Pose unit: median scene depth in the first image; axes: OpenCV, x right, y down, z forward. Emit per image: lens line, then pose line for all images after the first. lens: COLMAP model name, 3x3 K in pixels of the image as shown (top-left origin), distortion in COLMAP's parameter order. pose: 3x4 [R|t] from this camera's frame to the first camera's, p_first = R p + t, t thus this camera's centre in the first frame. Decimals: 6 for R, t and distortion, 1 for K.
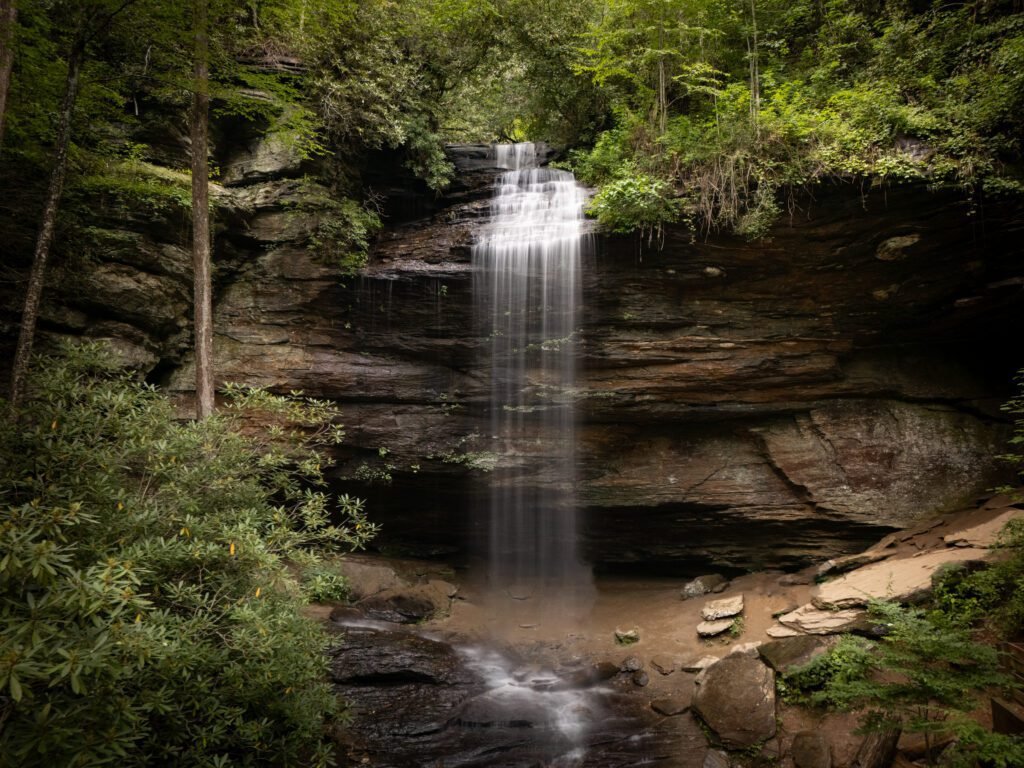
lens RADIAL K [[730.2, 0, 512.0], [0, 730.2, 384.0], [0, 0, 1]] dist [0.077811, -0.102502]
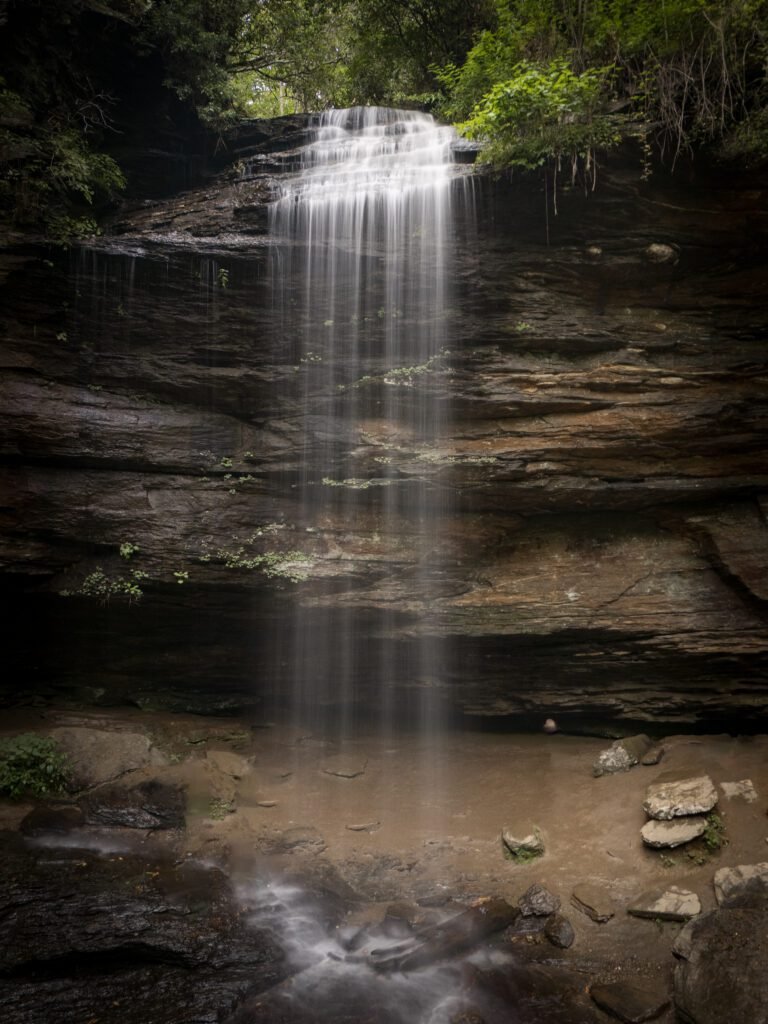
lens RADIAL K [[730.2, 0, 384.0], [0, 730.2, 512.0], [0, 0, 1]] dist [0.077811, -0.102502]
pose [[0.997836, 0.002154, 0.065724, -0.000079], [-0.001354, 0.999924, -0.012216, 0.069719], [-0.065745, 0.012100, 0.997763, 0.373337]]
